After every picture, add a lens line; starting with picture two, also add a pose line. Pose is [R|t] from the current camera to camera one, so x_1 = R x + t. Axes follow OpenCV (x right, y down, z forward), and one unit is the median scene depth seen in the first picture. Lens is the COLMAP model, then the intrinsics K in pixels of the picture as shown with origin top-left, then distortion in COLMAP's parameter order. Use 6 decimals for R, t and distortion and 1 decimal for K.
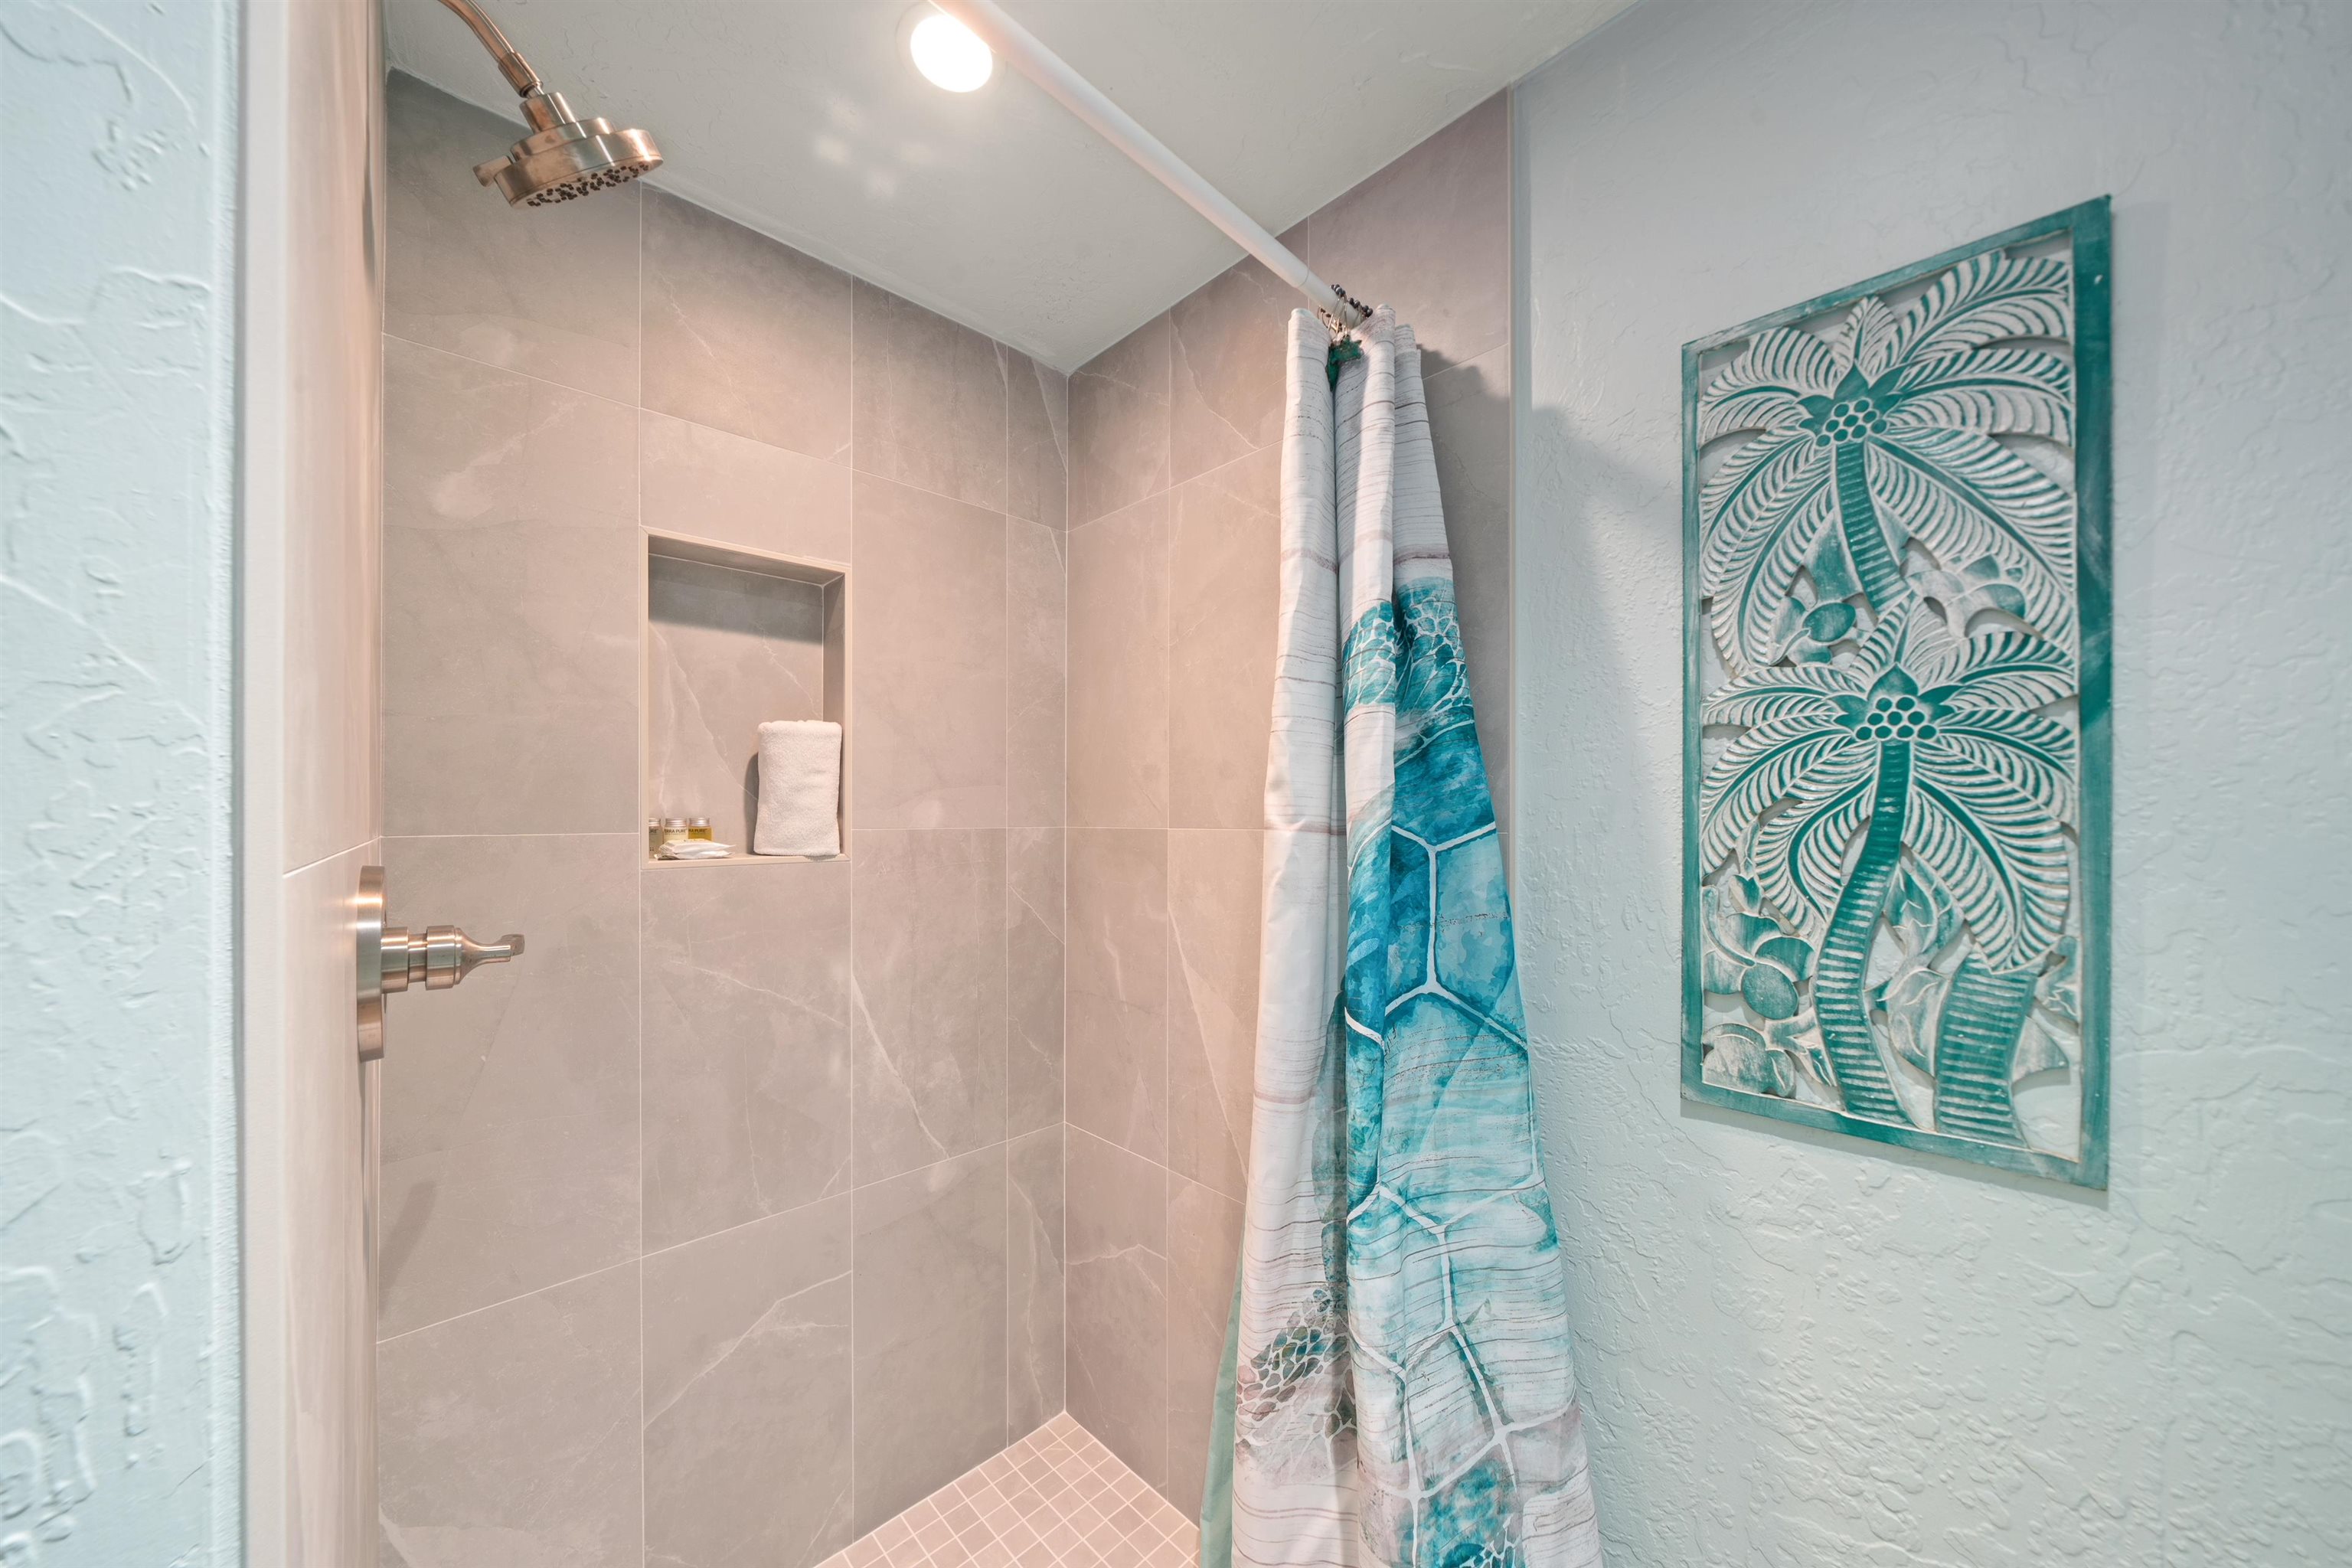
lens RADIAL K [[801.7, 0, 1119.0], [0, 801.7, 814.3], [0, 0, 1]] dist [-0.005685, 0.000170]
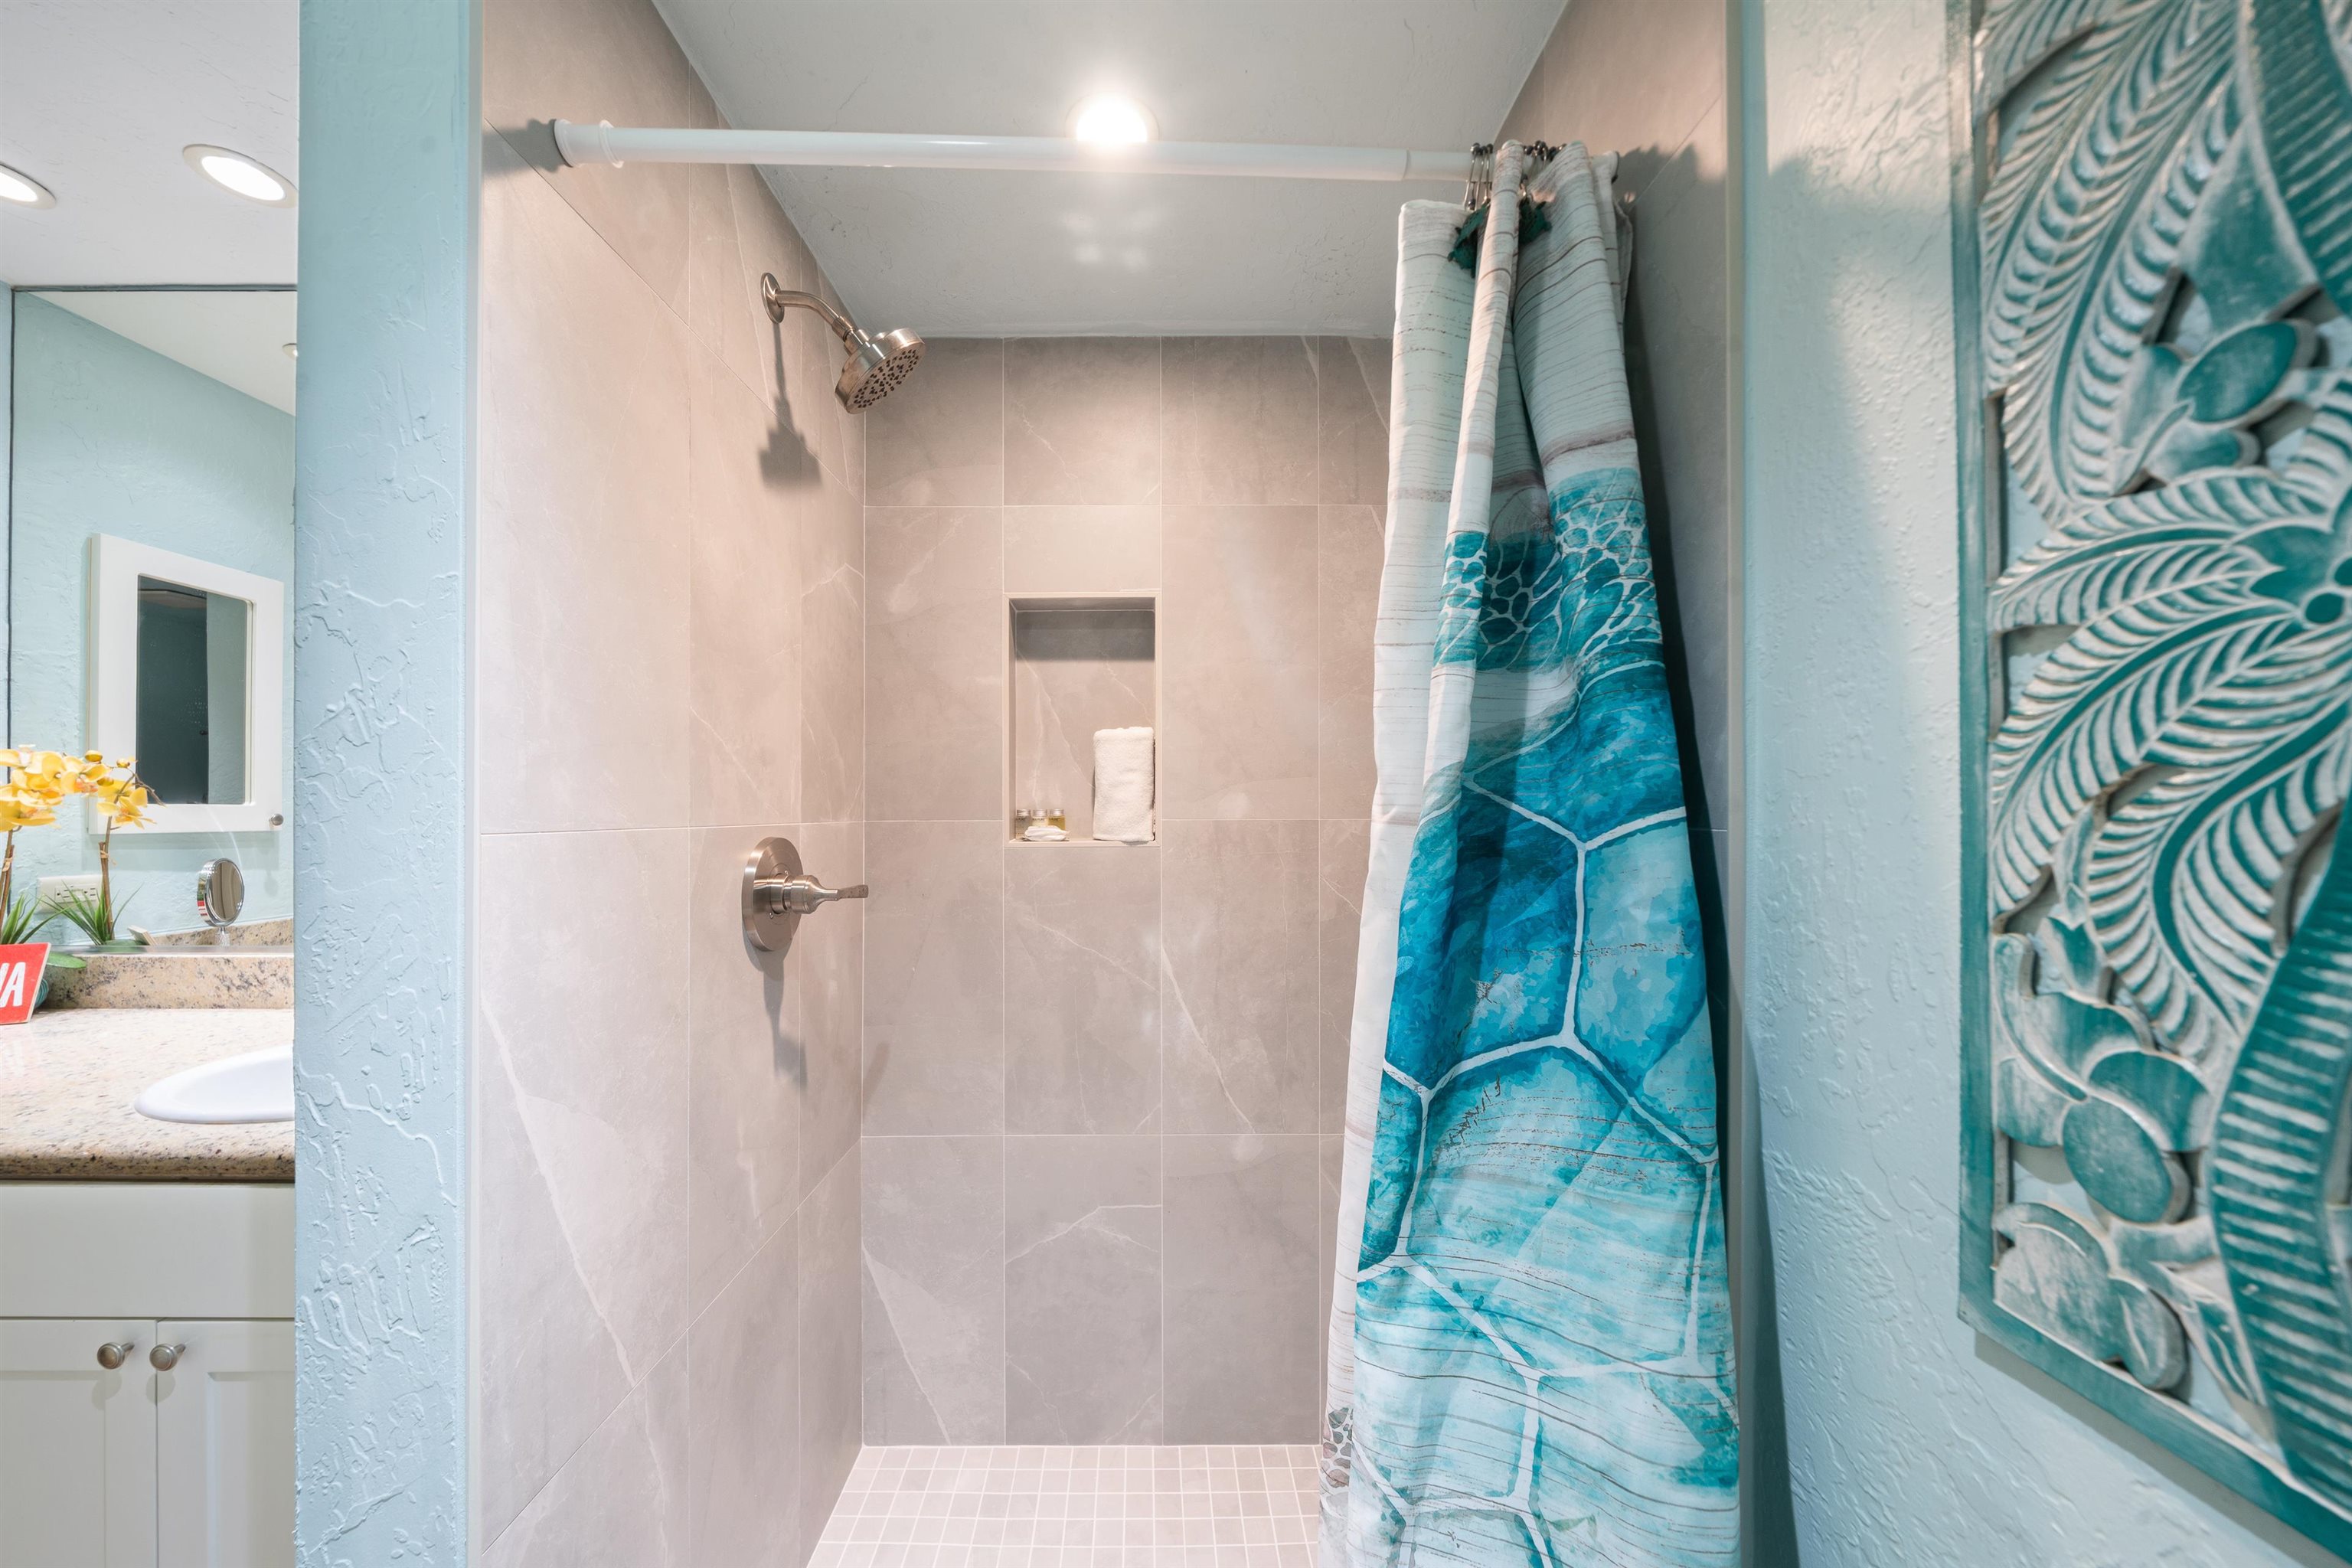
lens RADIAL K [[801.7, 0, 1173.5], [0, 801.7, 804.3], [0, 0, 1]] dist [-0.005685, 0.000170]
pose [[0.745708, -0.005074, -0.666254, 0.630888], [0.002705, 0.999986, -0.004588, 0.003731], [0.666268, 0.001619, 0.745711, 0.222537]]
